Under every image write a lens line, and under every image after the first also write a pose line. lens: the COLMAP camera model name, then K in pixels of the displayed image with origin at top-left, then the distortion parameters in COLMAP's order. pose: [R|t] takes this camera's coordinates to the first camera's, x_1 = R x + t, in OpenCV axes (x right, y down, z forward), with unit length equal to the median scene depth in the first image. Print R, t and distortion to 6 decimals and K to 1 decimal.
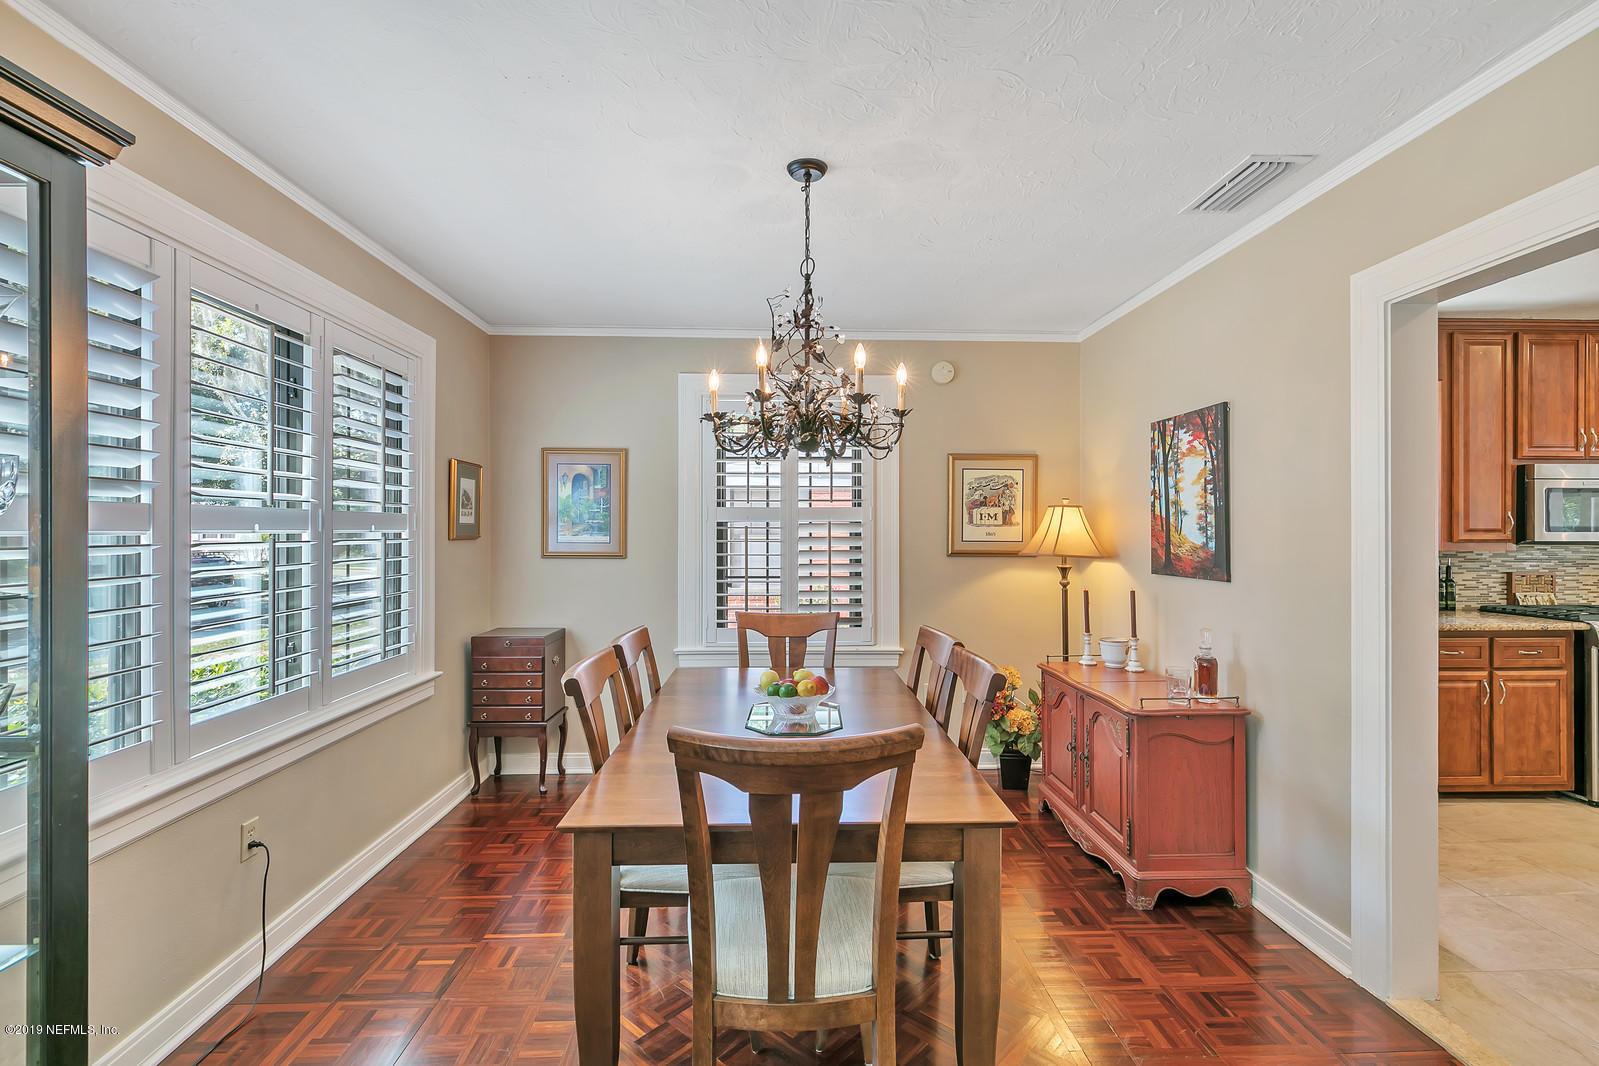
lens RADIAL K [[733.7, 0, 797.2], [0, 733.7, 537.0], [0, 0, 1]] dist [0.001132, -0.000026]
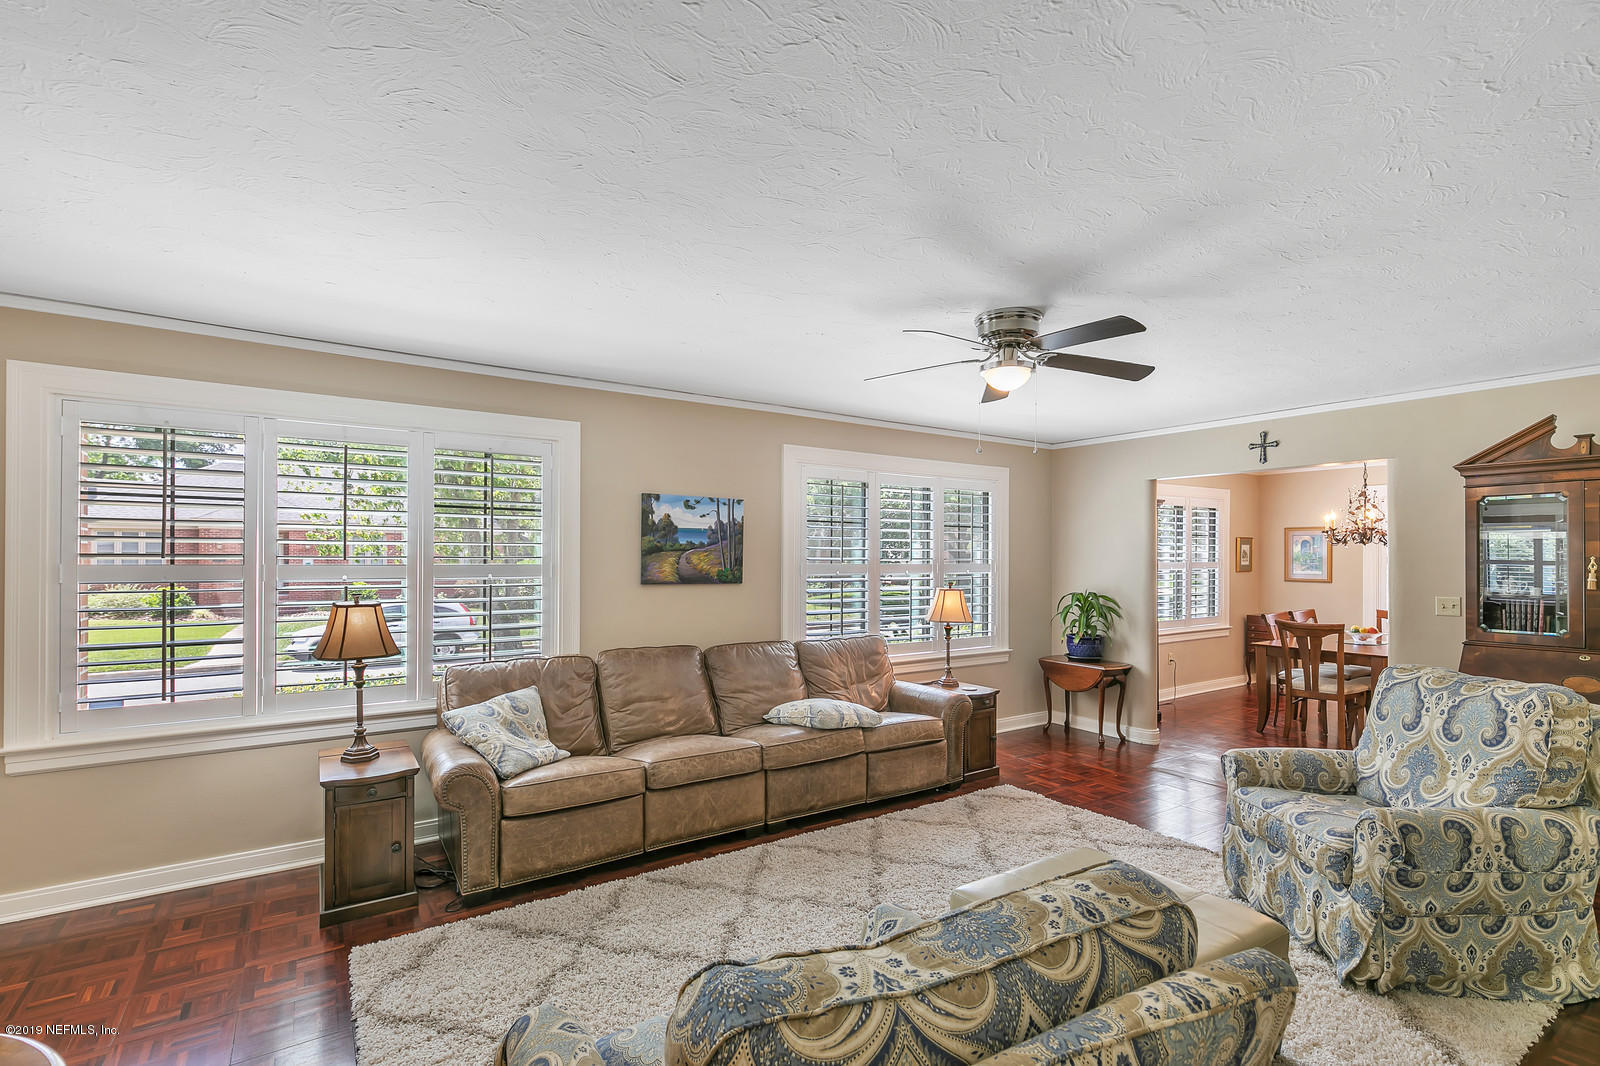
lens RADIAL K [[734.1, 0, 797.7], [0, 734.1, 537.0], [0, 0, 1]] dist [0.001132, -0.000026]
pose [[0.523848, -0.010923, -0.851742, 0.836337], [-0.011644, 0.999733, -0.019982, -0.047144], [0.851732, 0.020386, 0.523580, -1.503918]]
